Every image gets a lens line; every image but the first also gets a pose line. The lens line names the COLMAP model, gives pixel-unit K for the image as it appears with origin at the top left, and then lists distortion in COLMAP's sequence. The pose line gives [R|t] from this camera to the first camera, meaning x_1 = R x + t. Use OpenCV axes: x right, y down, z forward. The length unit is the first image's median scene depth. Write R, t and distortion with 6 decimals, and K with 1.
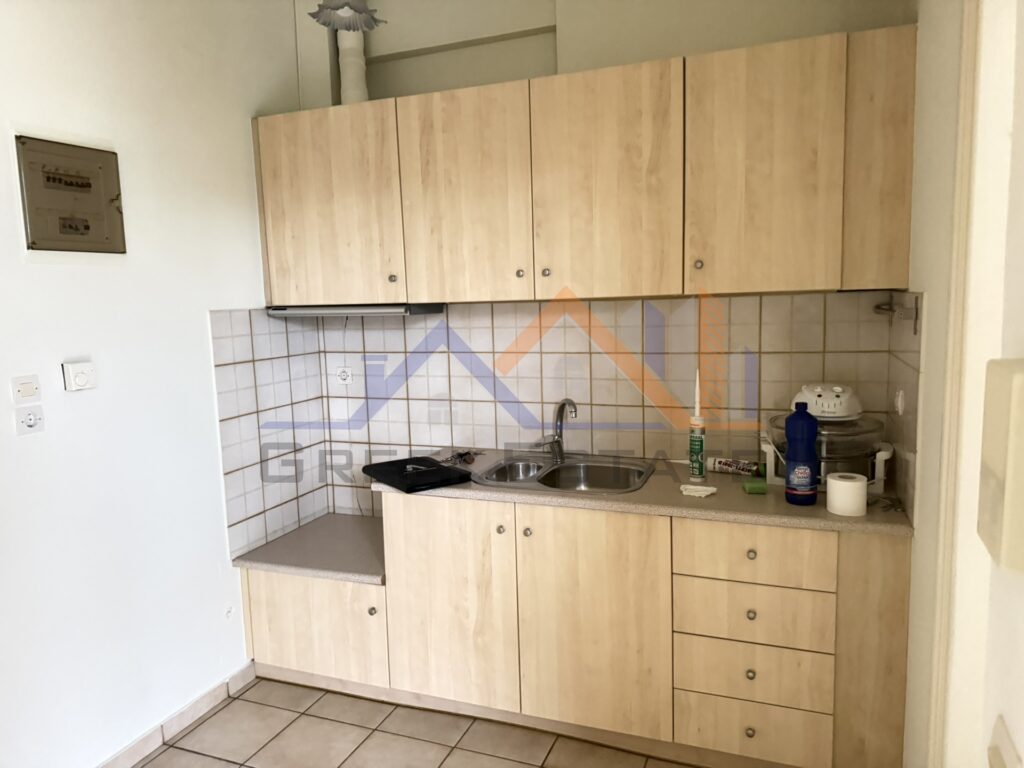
lens RADIAL K [[744.1, 0, 510.4], [0, 744.1, 376.9], [0, 0, 1]] dist [0.058226, -0.100779]
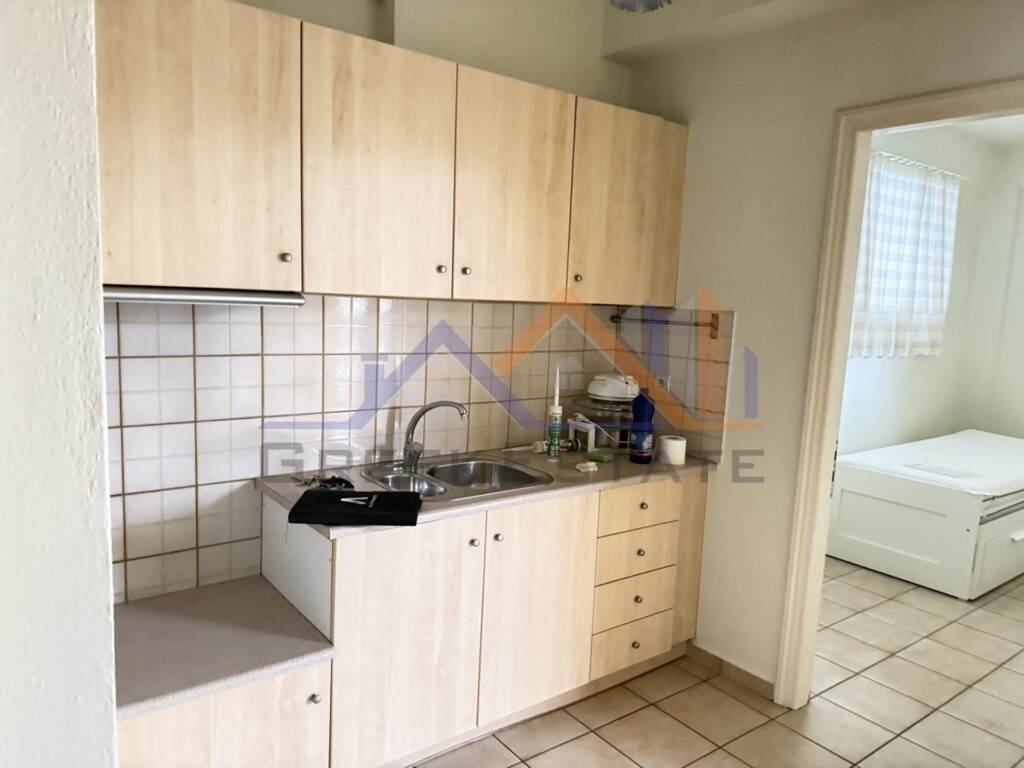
lens RADIAL K [[718.9, 0, 512.0], [0, 718.9, 384.0], [0, 0, 1]] dist [0.052430, -0.097177]
pose [[0.509198, -0.049951, 0.859198, -0.710536], [0.038018, 0.998645, 0.035527, -0.023147], [-0.859809, 0.014575, 0.510407, 0.458527]]
